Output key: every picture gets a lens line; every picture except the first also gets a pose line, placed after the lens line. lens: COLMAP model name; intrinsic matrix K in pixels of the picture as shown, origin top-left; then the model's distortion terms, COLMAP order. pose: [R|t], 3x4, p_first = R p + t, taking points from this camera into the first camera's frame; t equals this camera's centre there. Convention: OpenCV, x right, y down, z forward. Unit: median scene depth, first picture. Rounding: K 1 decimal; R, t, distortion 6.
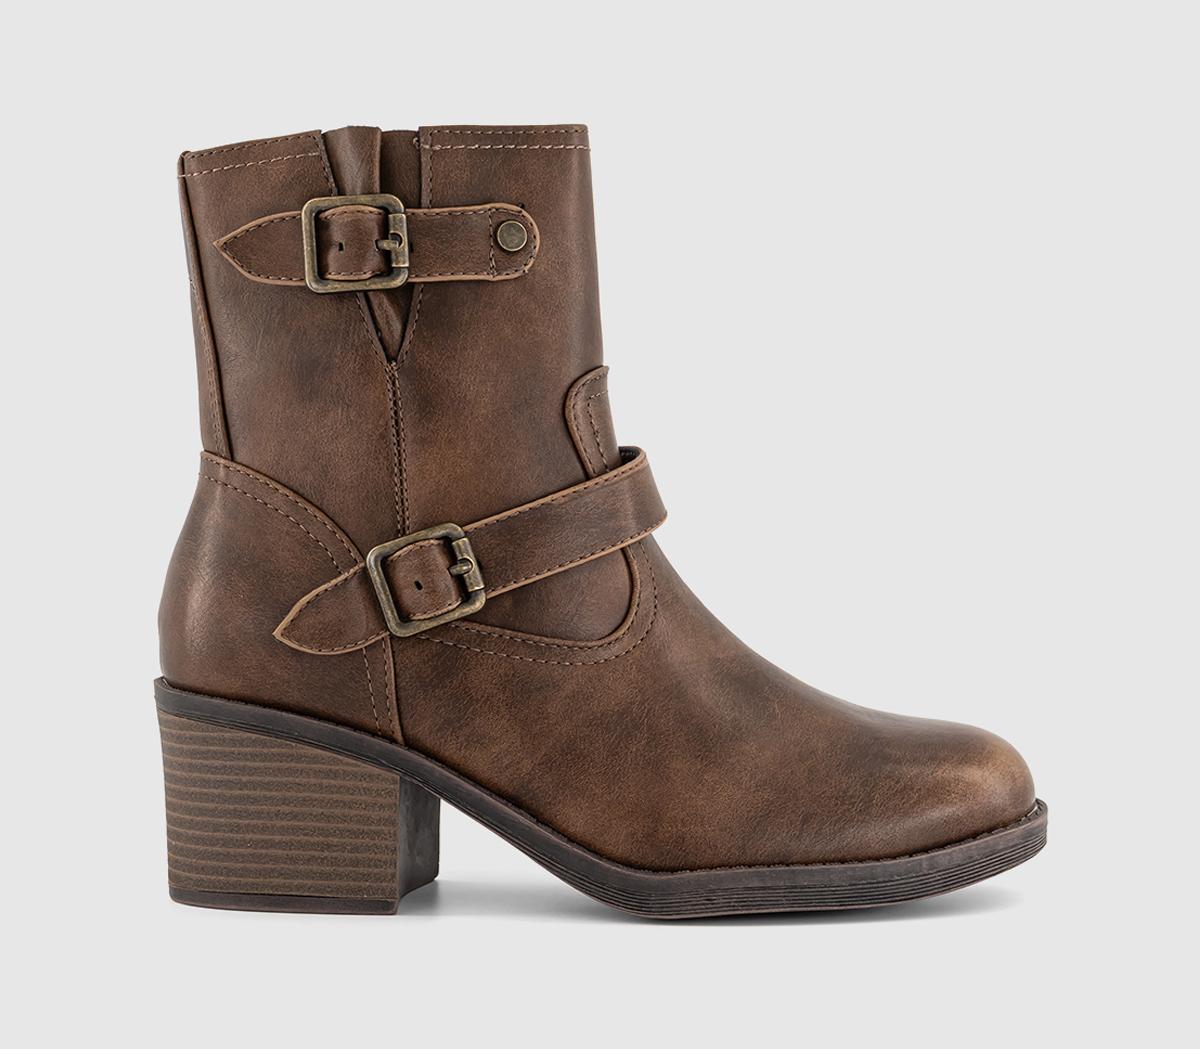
lens RADIAL K [[3219.2, 0, 601.5], [0, 3219.2, 521.1], [0, 0, 1]] dist [-0.090945, 0.000000]
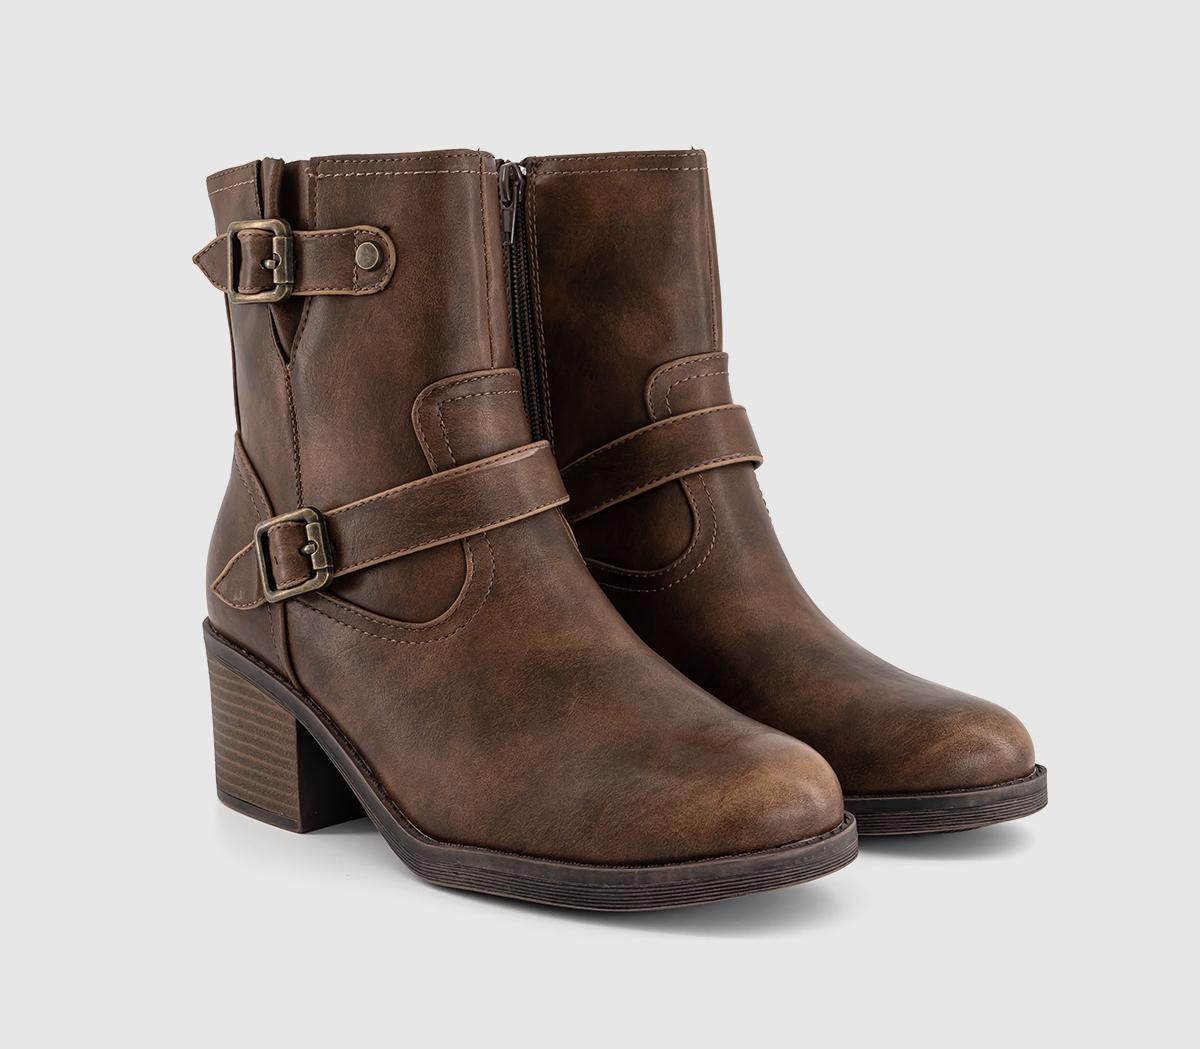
lens RADIAL K [[2464.2, 0, 602.1], [0, 2464.2, 530.3], [0, 0, 1]] dist [-0.106408, 0.000000]
pose [[0.737010, 0.095629, -0.669082, 0.609120], [-0.031891, 0.993758, 0.106905, -0.087432], [0.675129, -0.057452, 0.735459, 0.422139]]
